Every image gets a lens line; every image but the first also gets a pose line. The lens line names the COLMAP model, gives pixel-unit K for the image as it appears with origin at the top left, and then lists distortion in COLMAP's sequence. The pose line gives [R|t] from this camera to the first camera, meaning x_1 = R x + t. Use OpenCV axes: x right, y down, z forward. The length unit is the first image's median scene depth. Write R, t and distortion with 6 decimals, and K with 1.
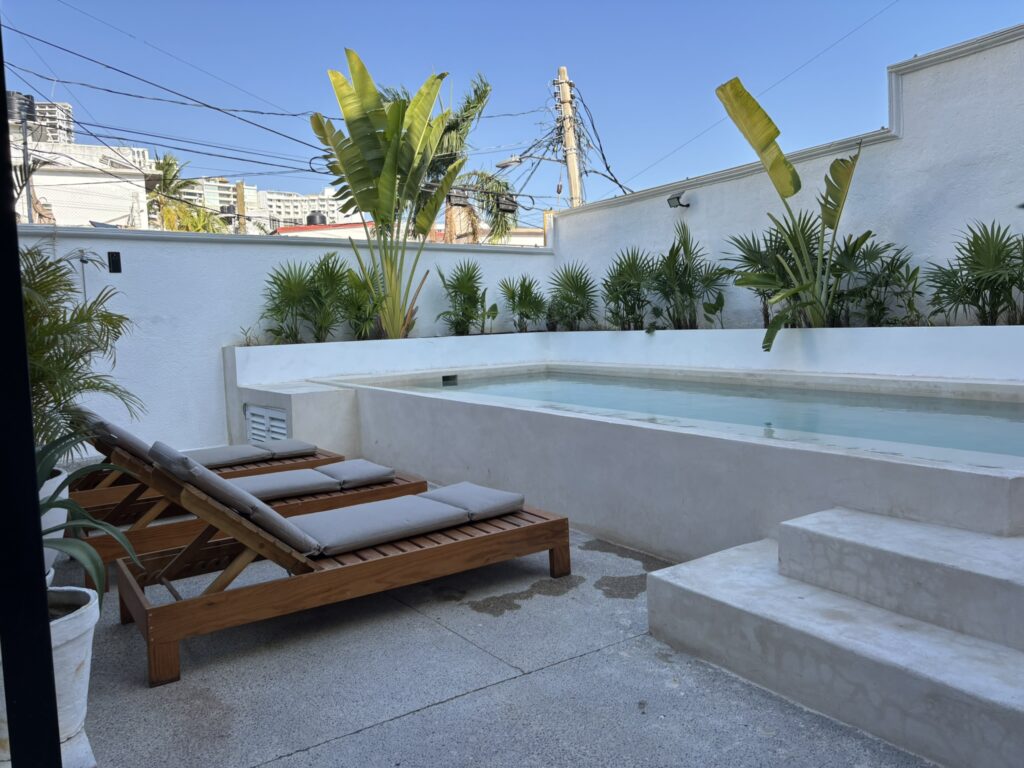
lens RADIAL K [[796.5, 0, 512.0], [0, 796.5, 384.0], [0, 0, 1]] dist [0.022902, -0.012381]
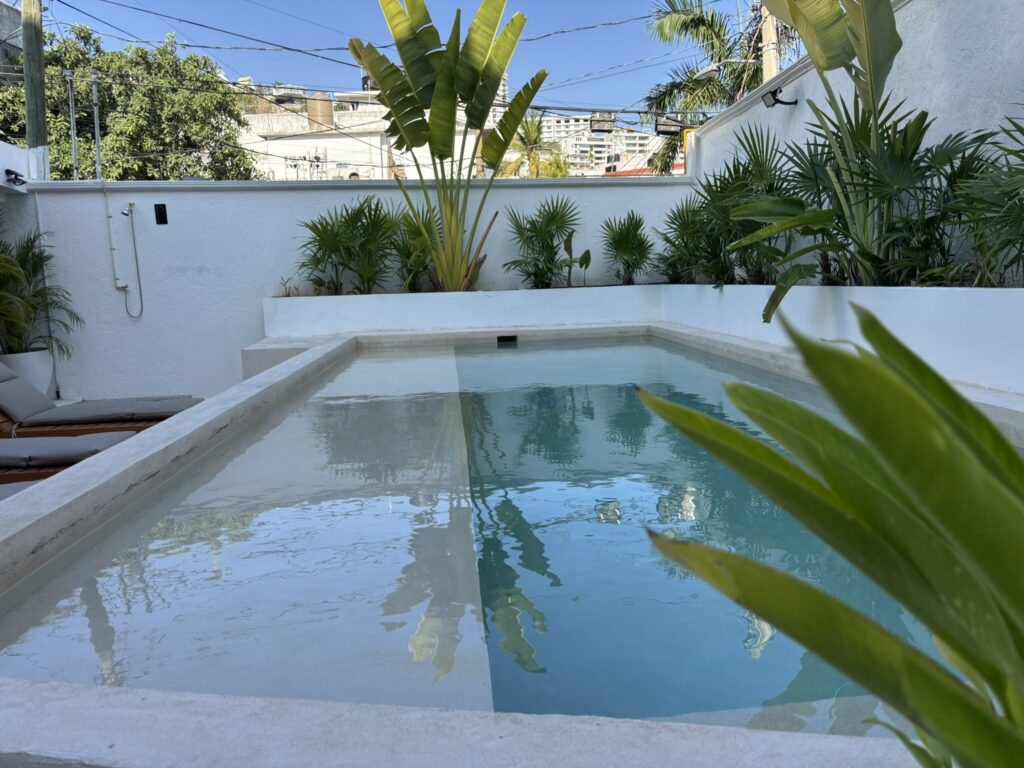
lens RADIAL K [[796.5, 0, 512.0], [0, 796.5, 384.0], [0, 0, 1]] dist [0.022902, -0.012381]
pose [[0.867384, 0.071681, -0.492450, 0.355037], [-0.039428, 0.996360, 0.075583, -0.024103], [0.496075, -0.046143, 0.867053, 0.263762]]
